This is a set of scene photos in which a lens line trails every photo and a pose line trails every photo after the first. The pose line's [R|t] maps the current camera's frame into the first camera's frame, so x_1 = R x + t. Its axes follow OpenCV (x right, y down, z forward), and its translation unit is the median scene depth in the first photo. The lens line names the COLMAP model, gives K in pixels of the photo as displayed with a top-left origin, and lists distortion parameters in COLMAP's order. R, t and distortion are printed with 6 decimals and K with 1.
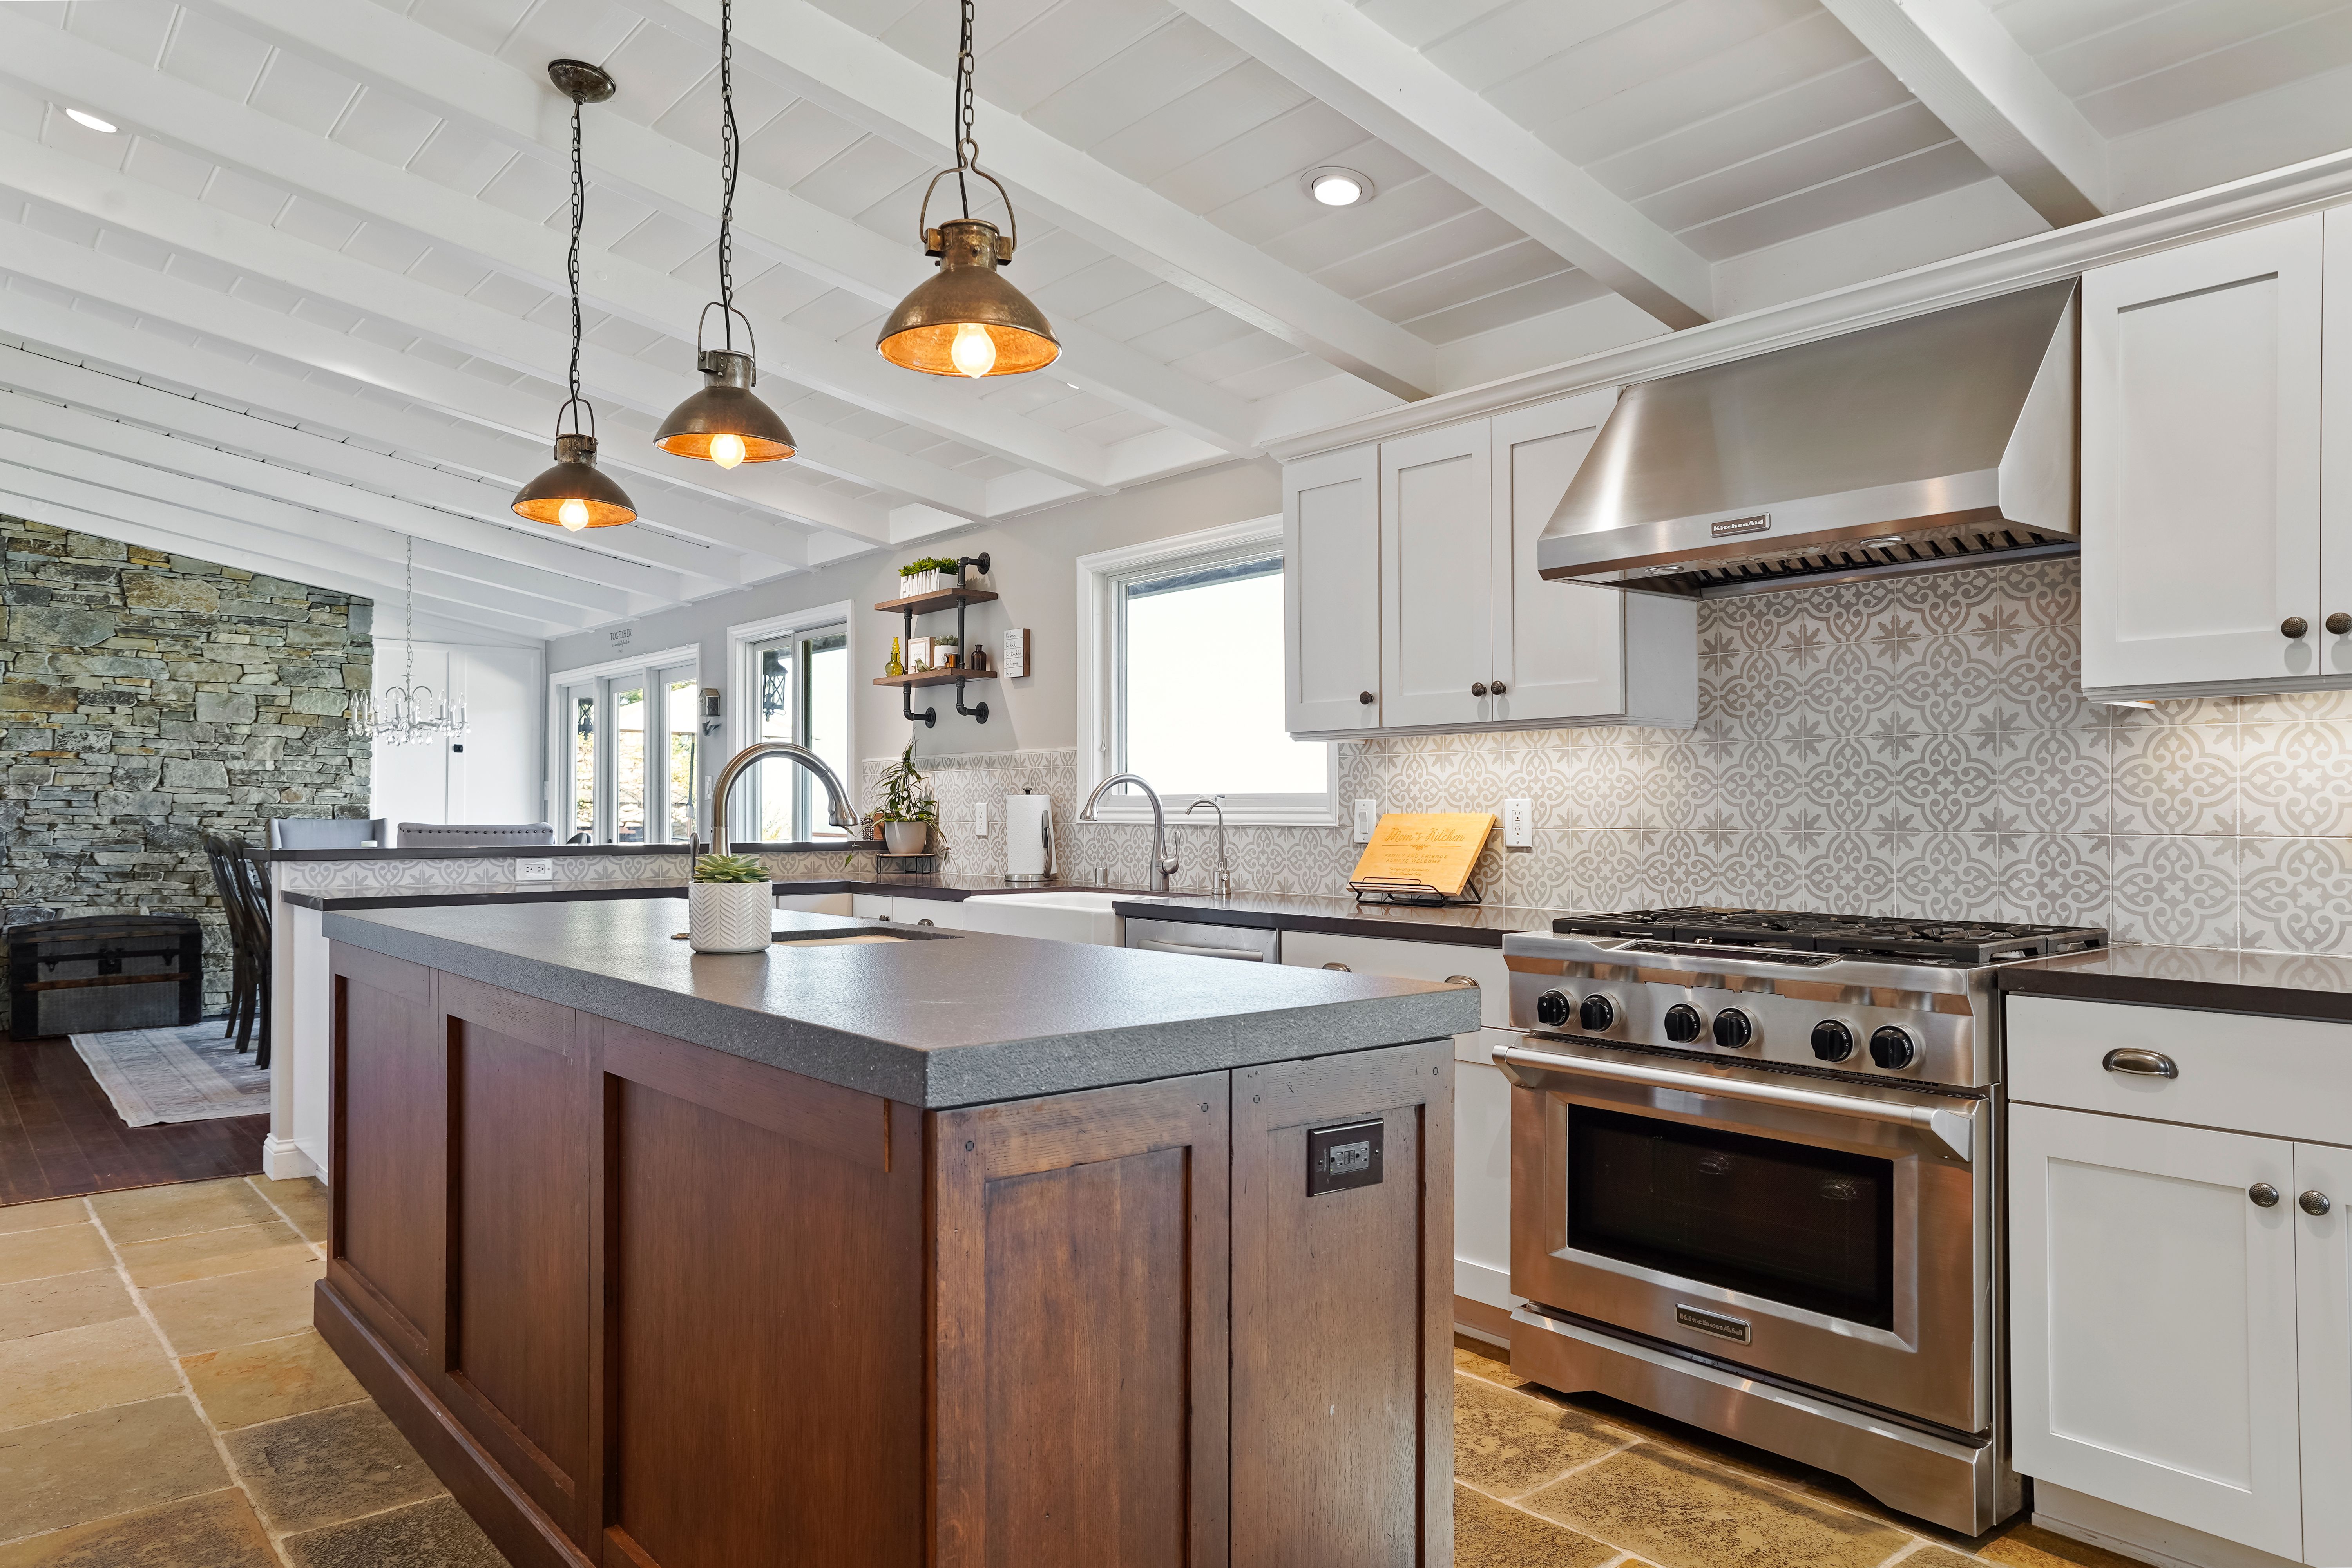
lens RADIAL K [[1528.4, 0, 1167.7], [0, 1528.4, 801.2], [0, 0, 1]] dist [-0.016646, 0.030934]
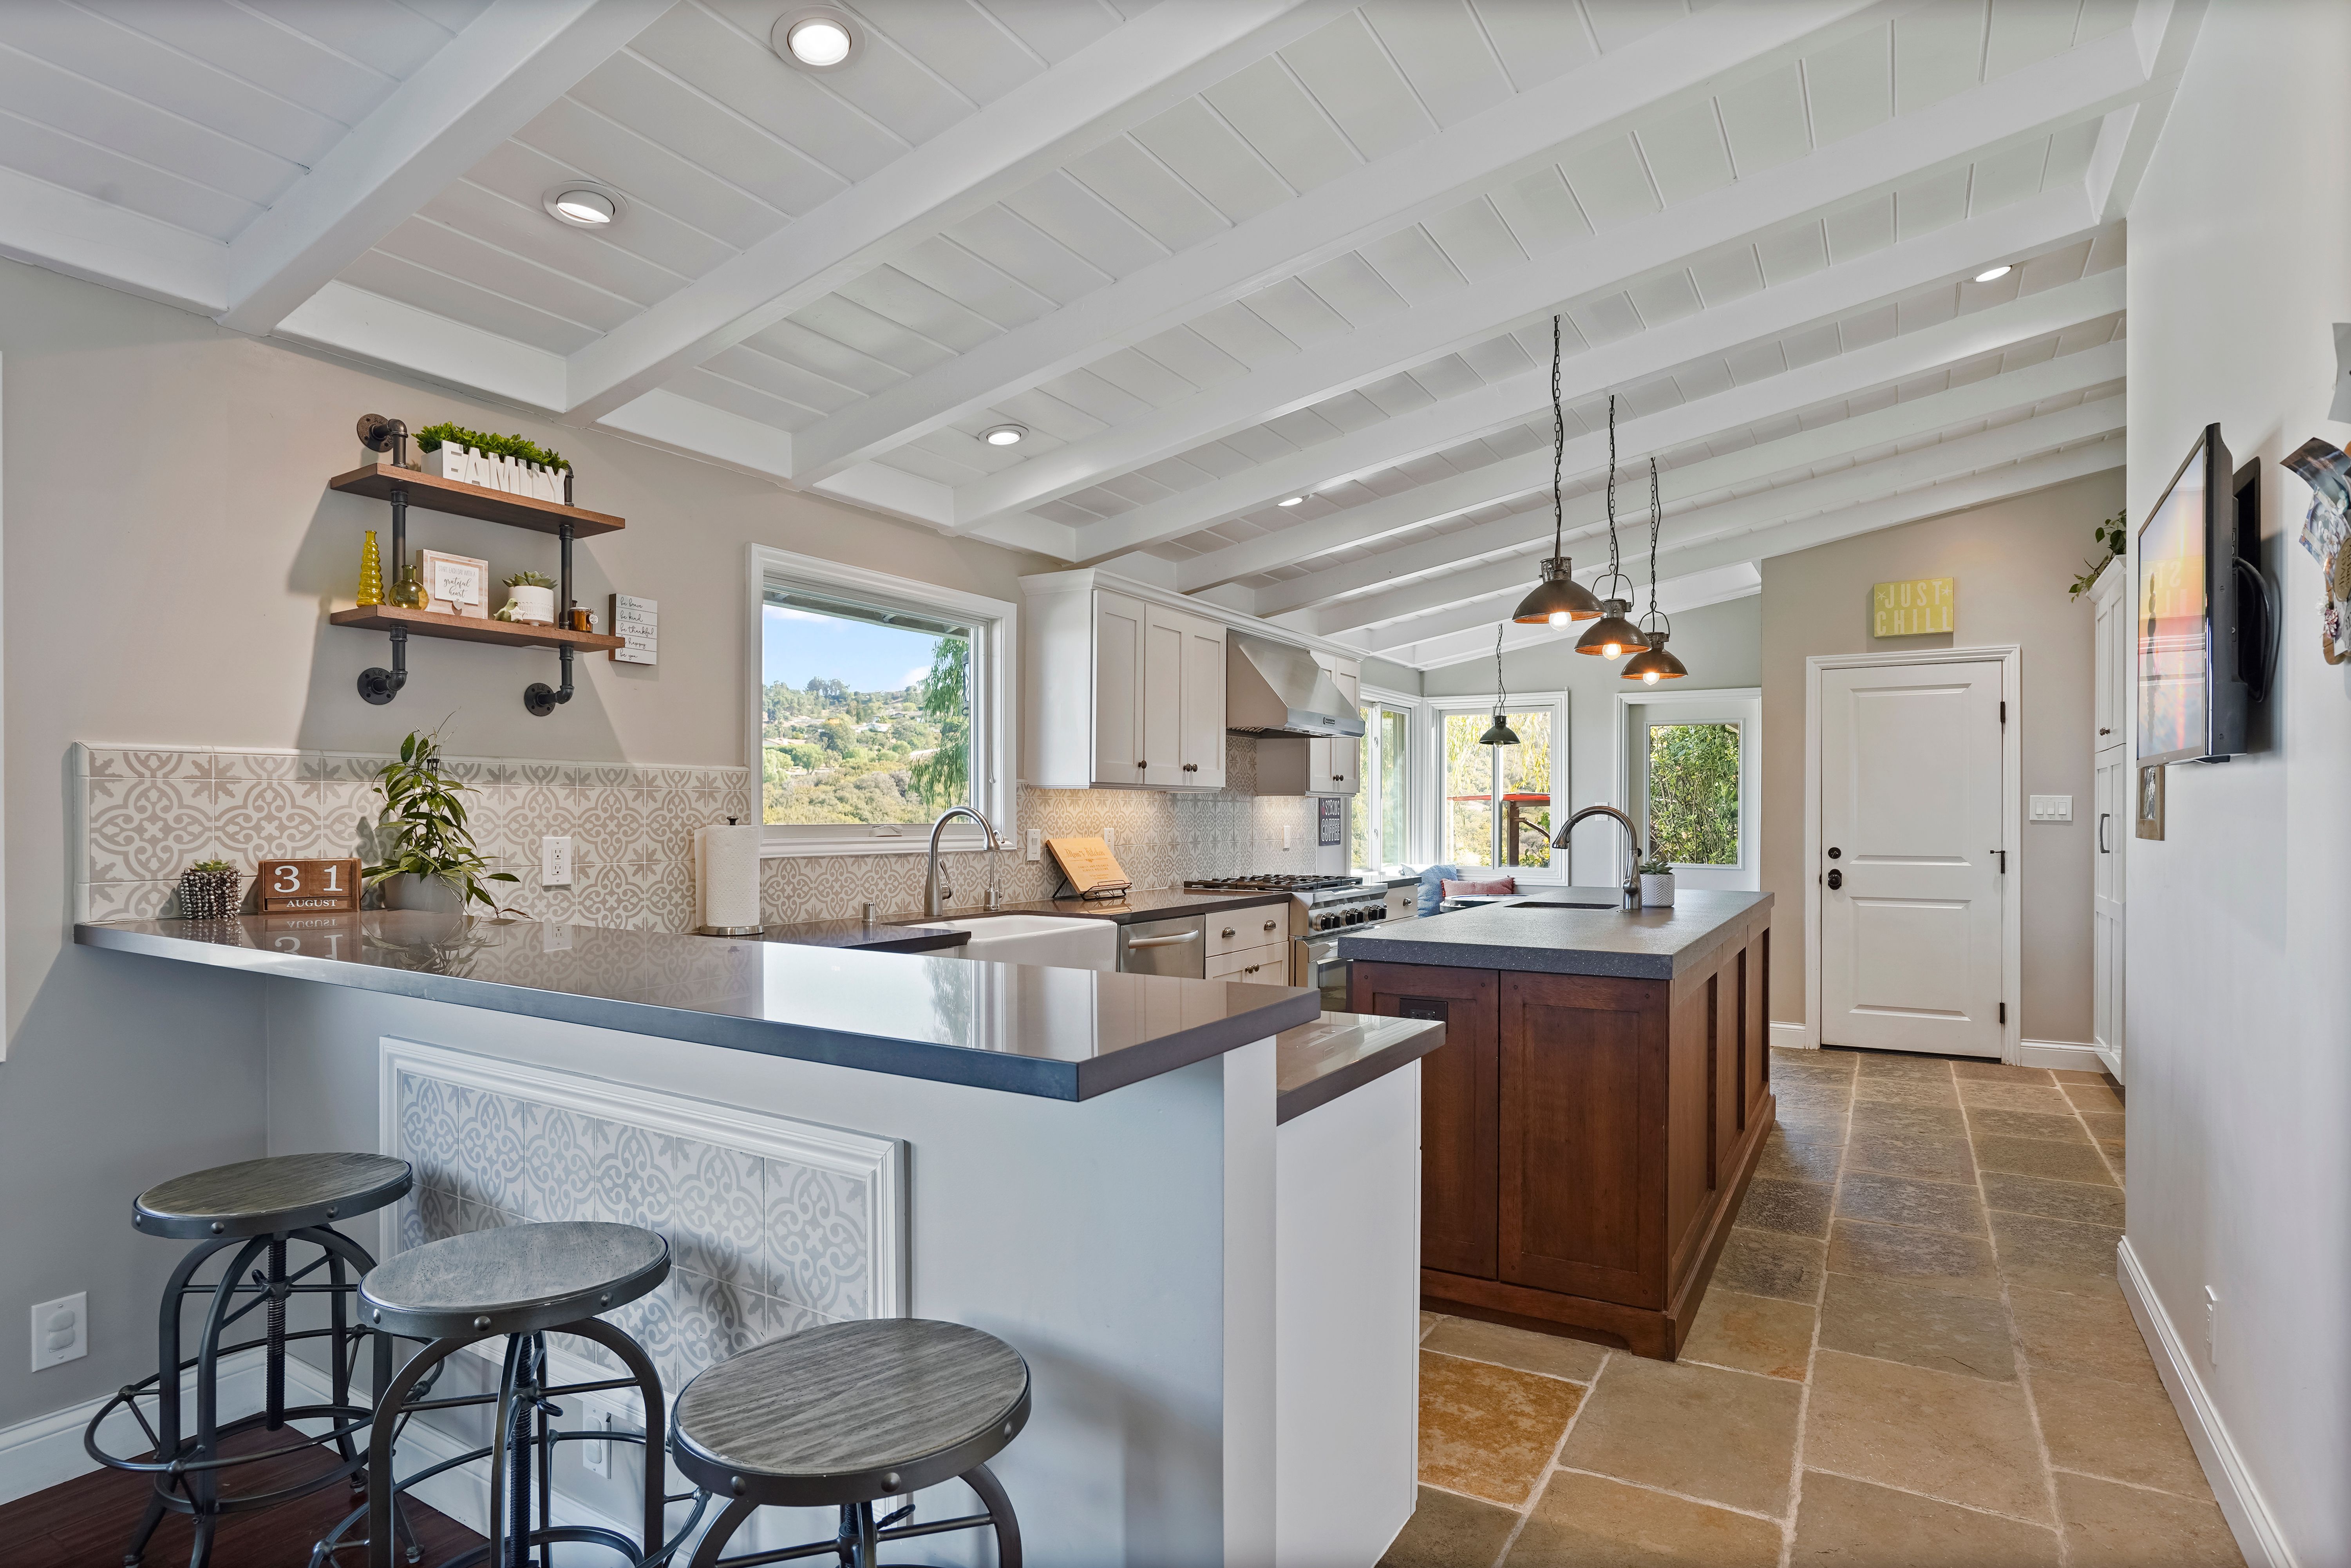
lens RADIAL K [[1219.5, 0, 1144.5], [0, 1219.5, 821.3], [0, 0, 1]] dist [-0.039786, 0.000936]
pose [[-0.309553, -0.005670, 0.950865, -0.706615], [-0.007496, 0.999966, 0.003522, -0.009399], [-0.950853, -0.006037, -0.309585, 0.928168]]
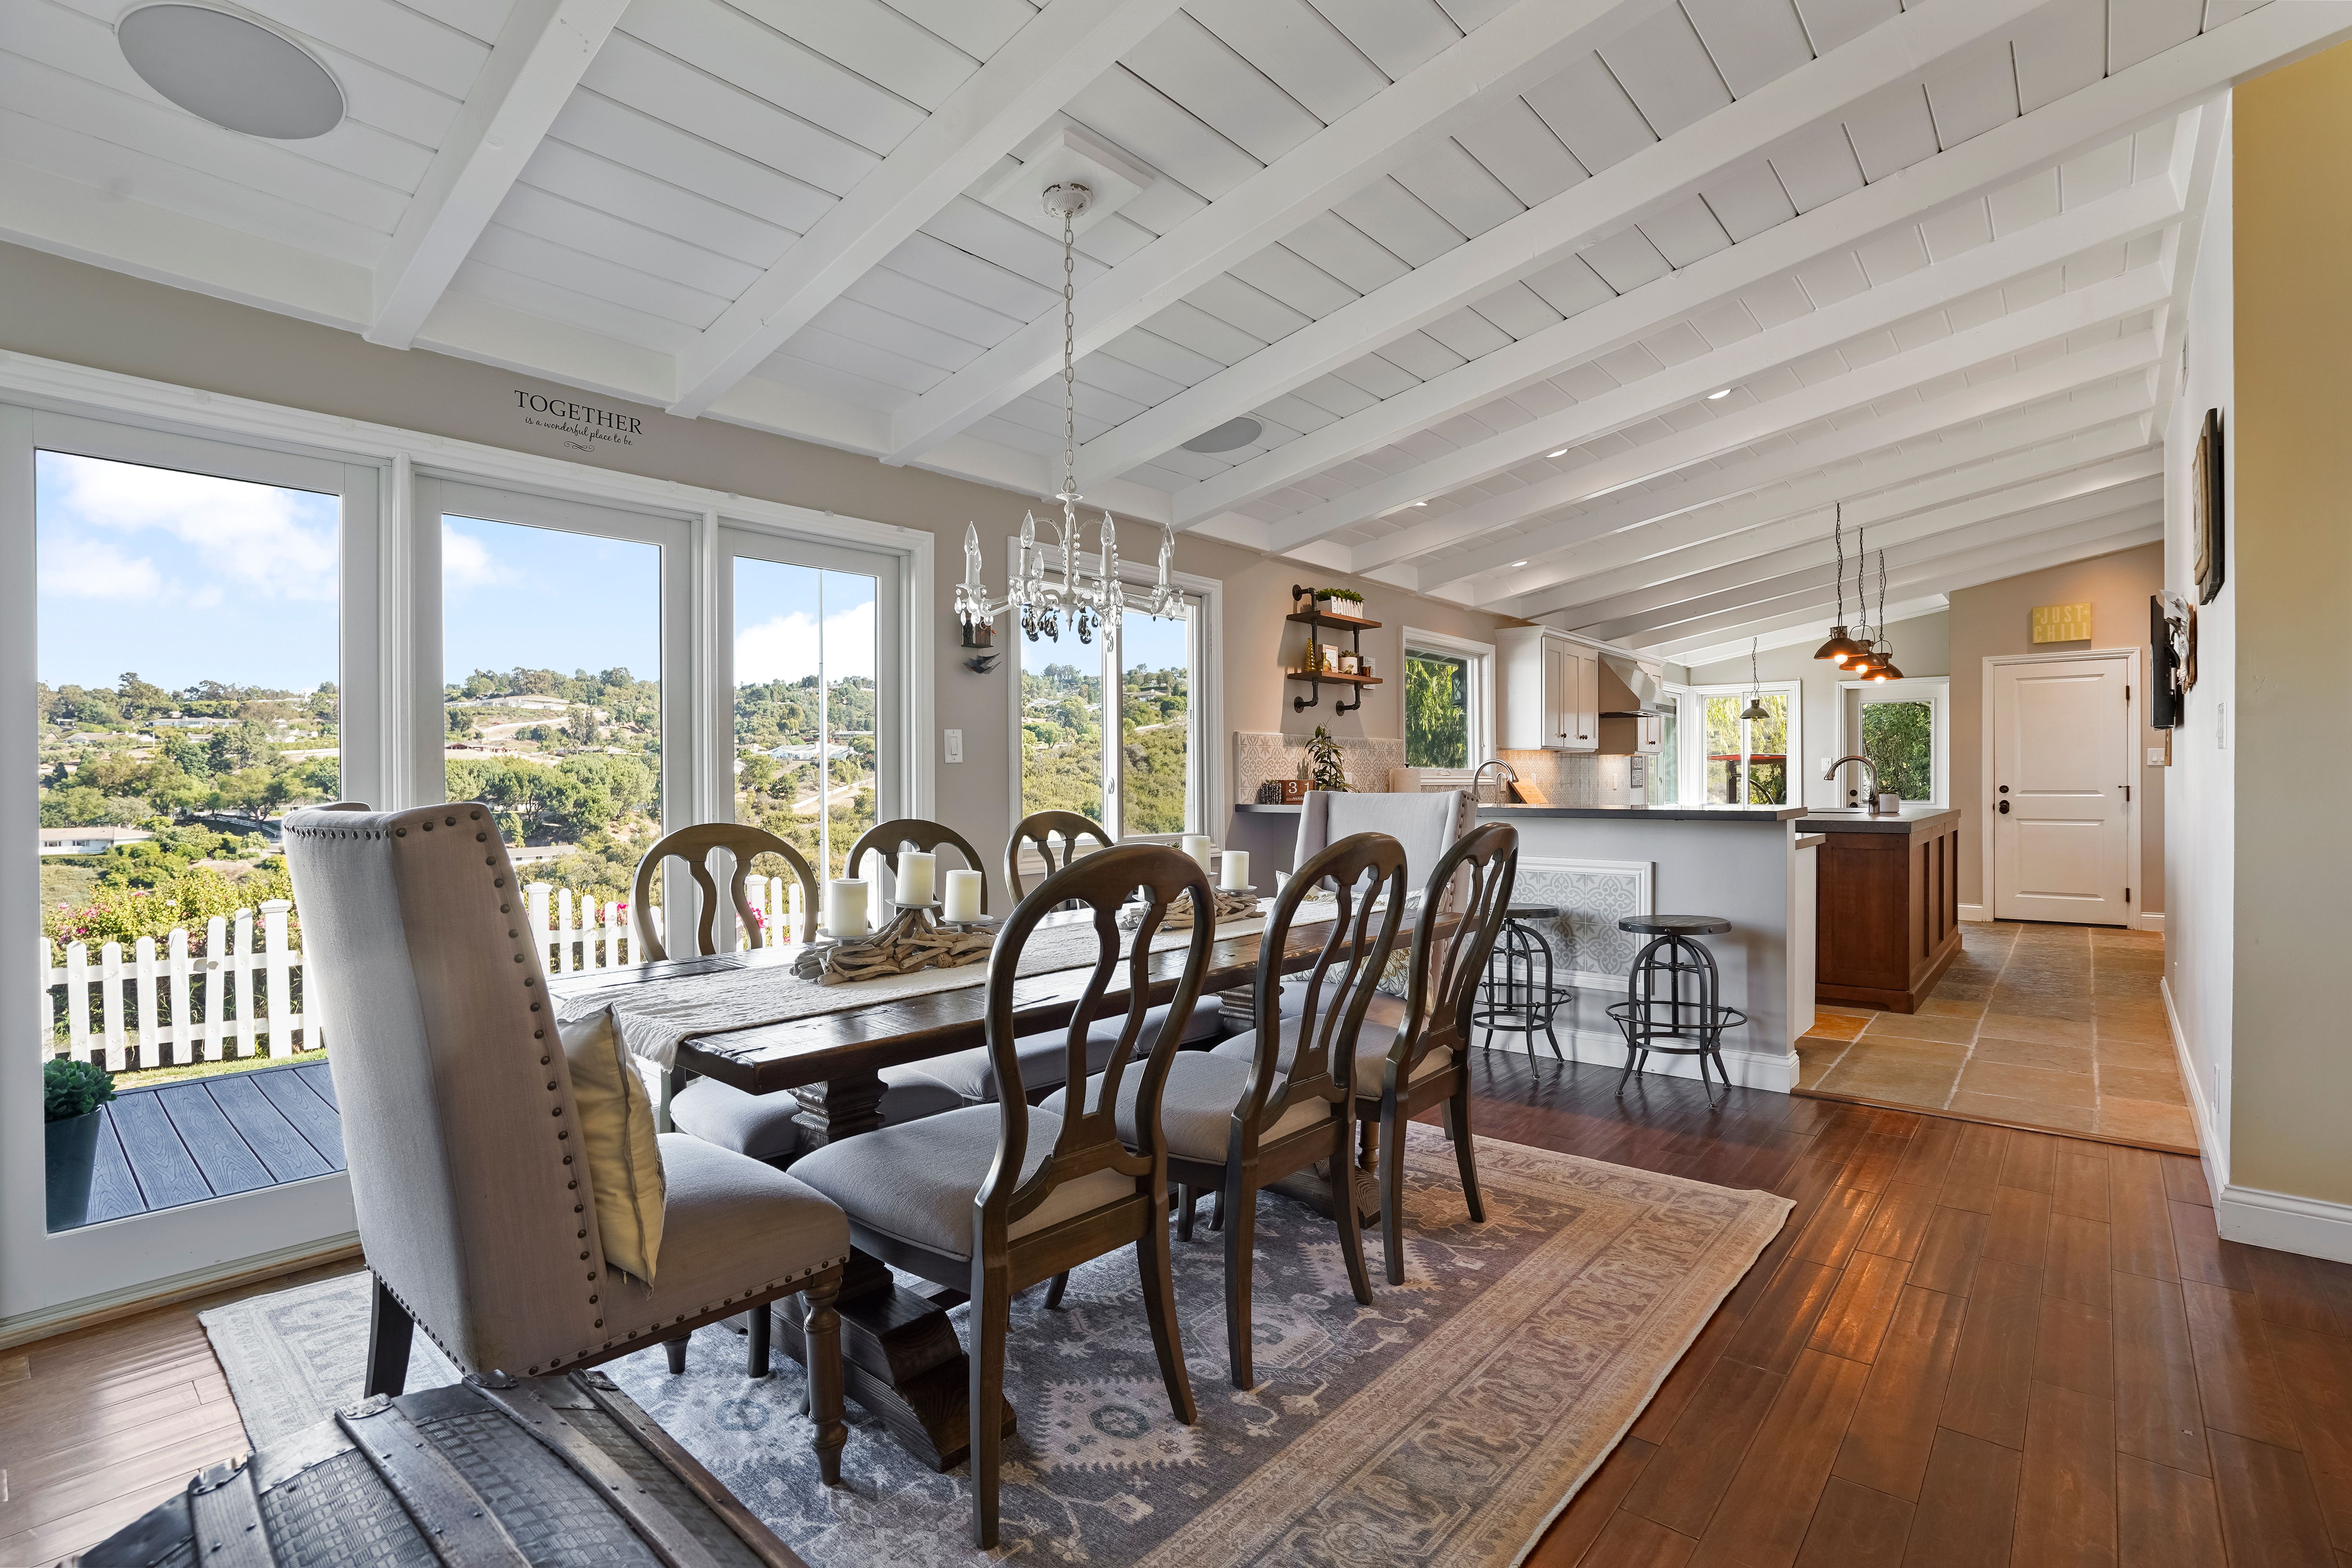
lens RADIAL K [[1092.8, 0, 1159.0], [0, 1092.8, 796.5], [0, 0, 1]] dist [-0.044130, 0.009671]
pose [[-0.155728, -0.011702, 0.987731, -1.103585], [0.000098, 0.999930, 0.011862, 0.011223], [-0.987800, 0.001944, -0.155716, 1.341282]]
